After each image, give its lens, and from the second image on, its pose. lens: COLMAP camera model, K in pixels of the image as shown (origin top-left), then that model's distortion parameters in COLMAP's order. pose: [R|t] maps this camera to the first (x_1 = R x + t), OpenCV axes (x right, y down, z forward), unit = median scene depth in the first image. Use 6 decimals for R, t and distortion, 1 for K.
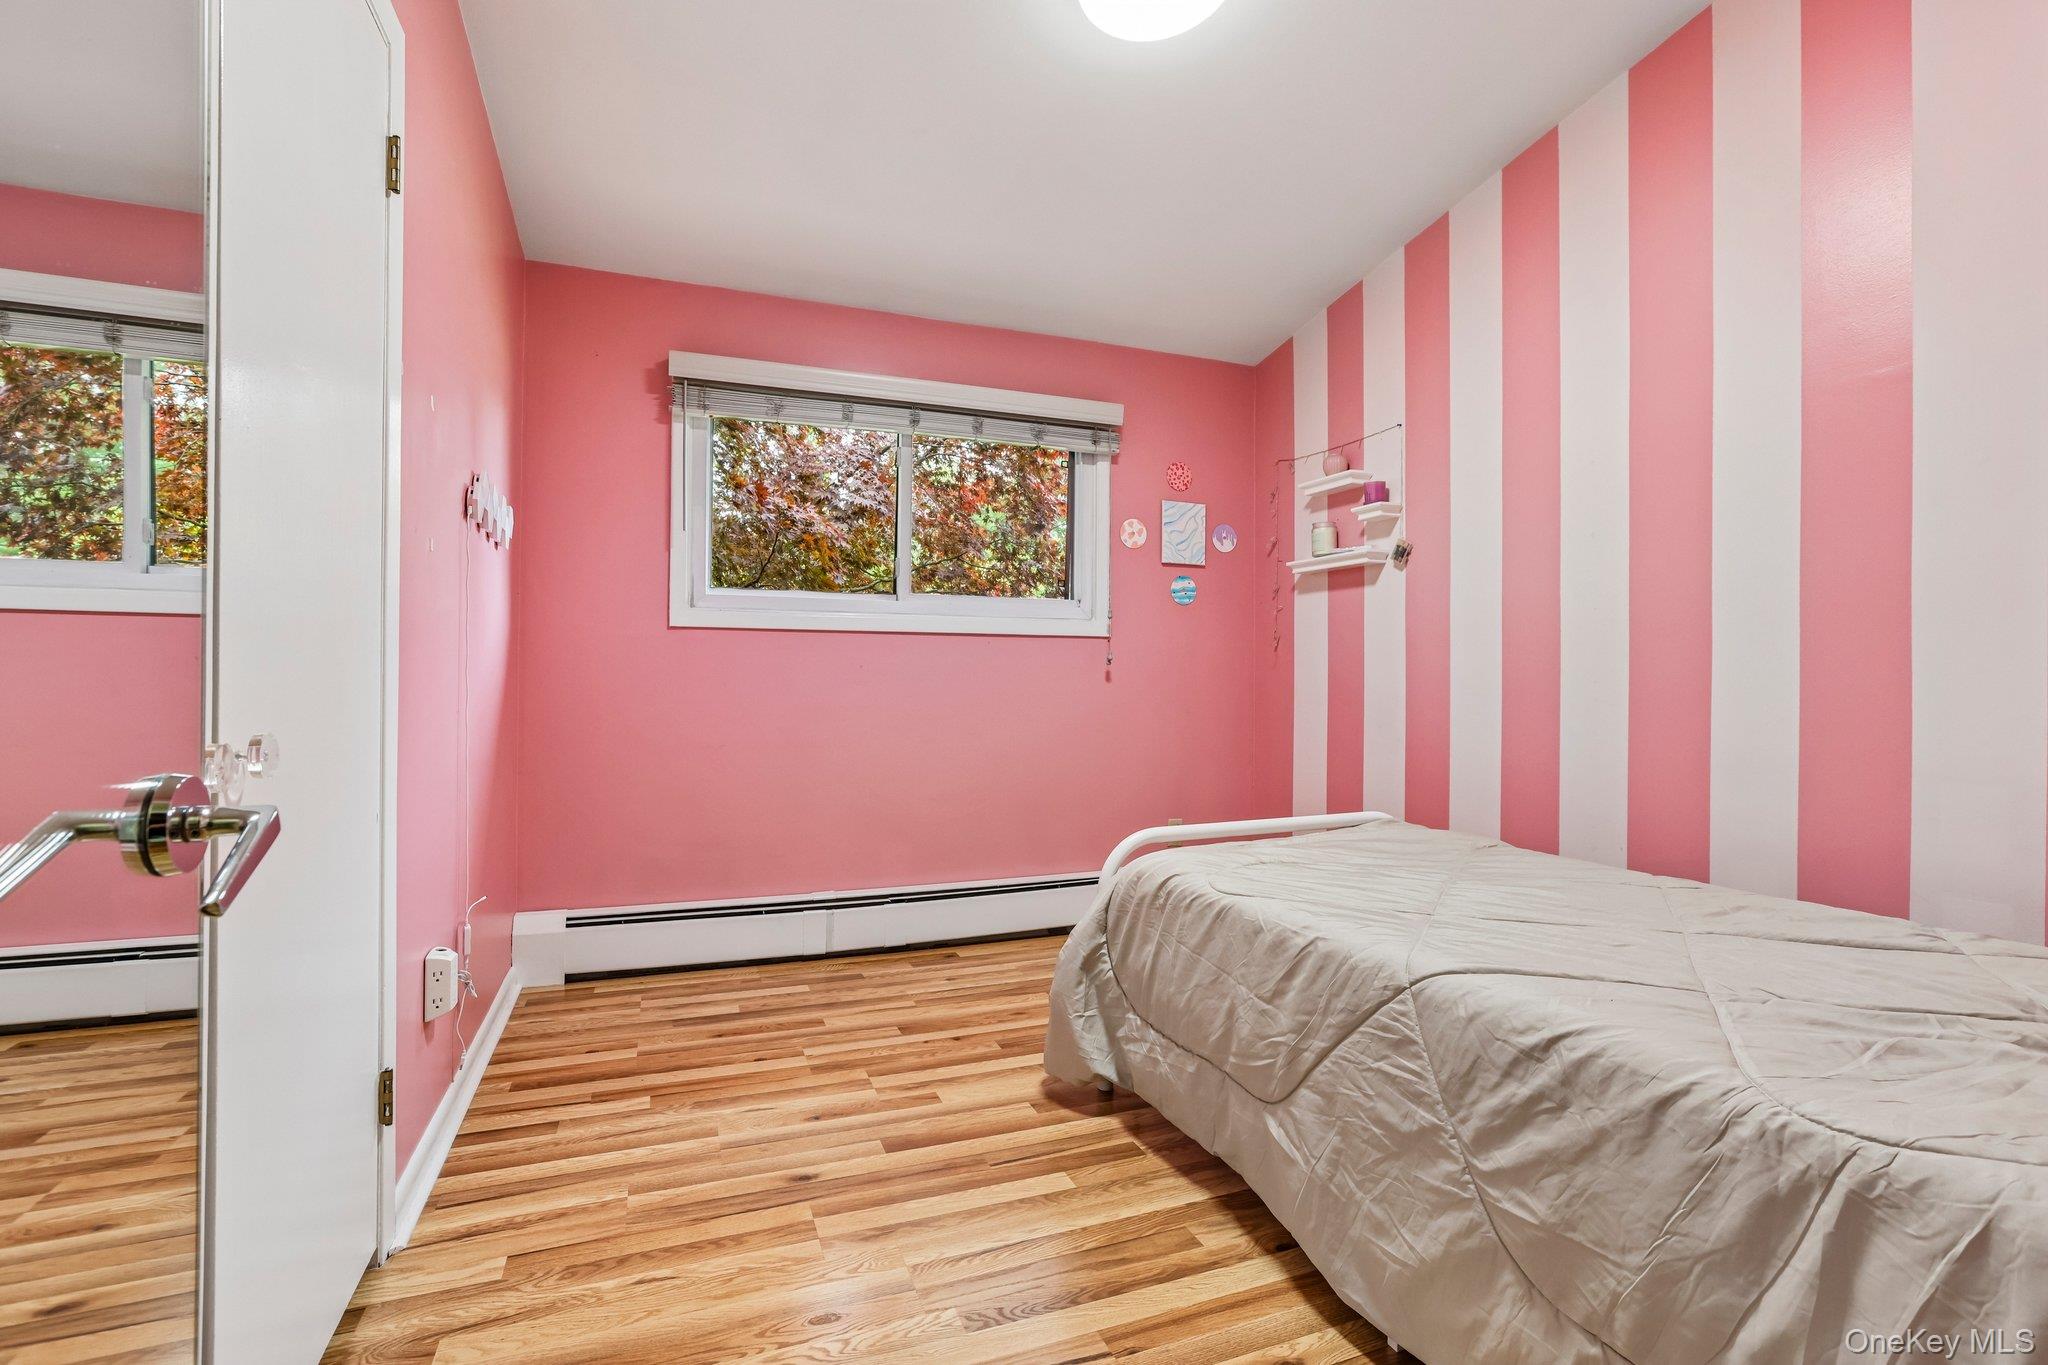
lens RADIAL K [[925.8, 0, 1017.3], [0, 925.8, 674.6], [0, 0, 1]] dist [-0.014541, 0.000915]
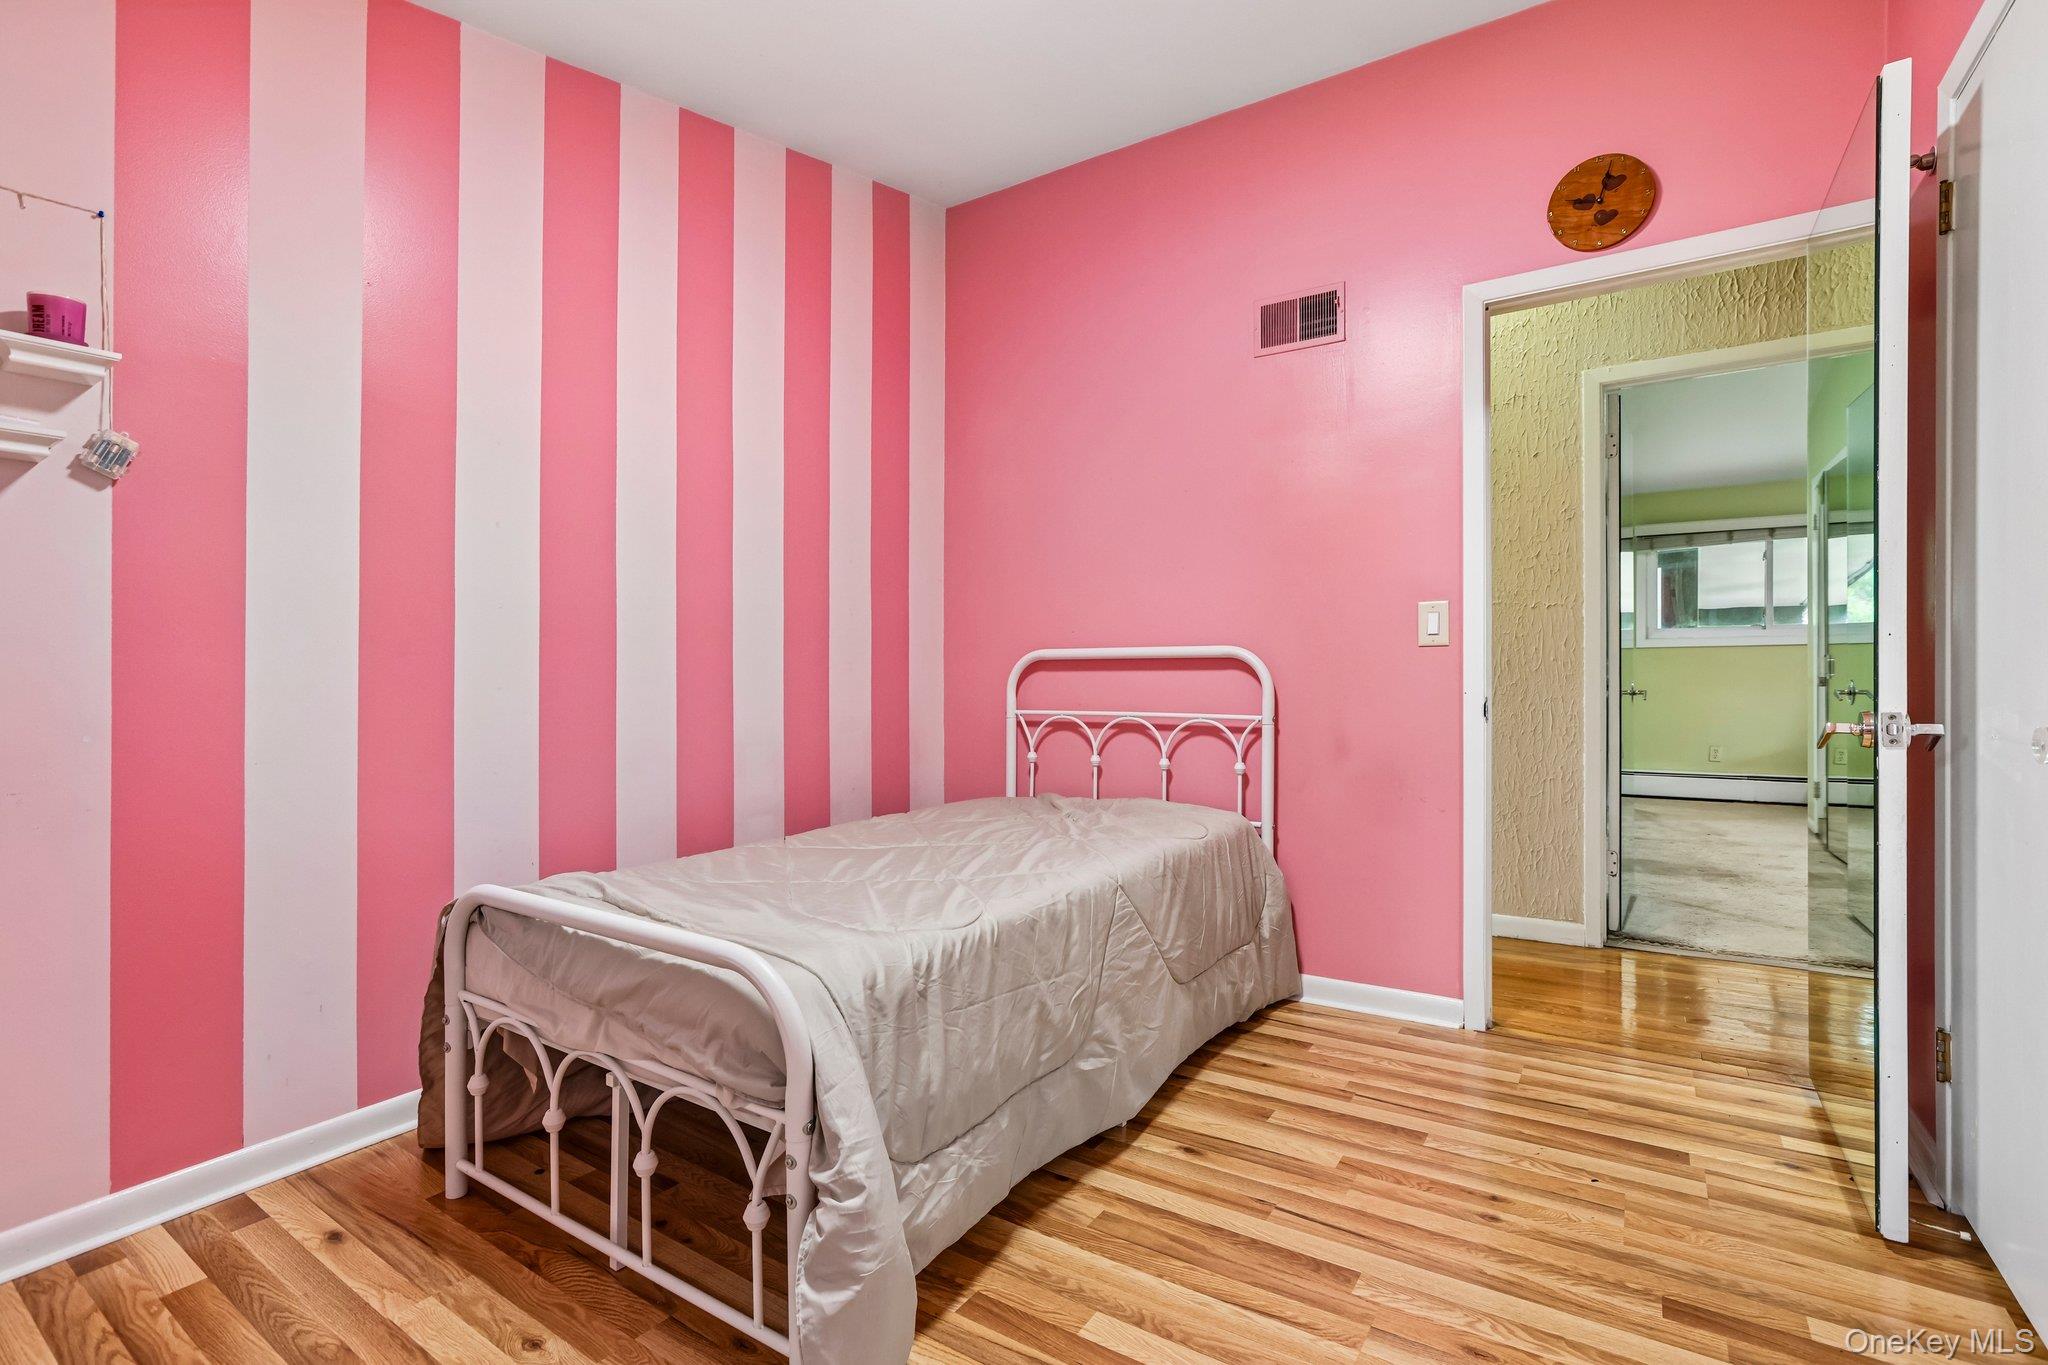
lens RADIAL K [[925.8, 0, 1018.3], [0, 925.8, 686.4], [0, 0, 1]] dist [-0.014541, 0.000915]
pose [[-0.572837, -0.002207, 0.819666, -0.617024], [0.003161, 0.999983, 0.004901, -0.001504], [-0.819663, 0.005398, -0.572820, 1.672492]]
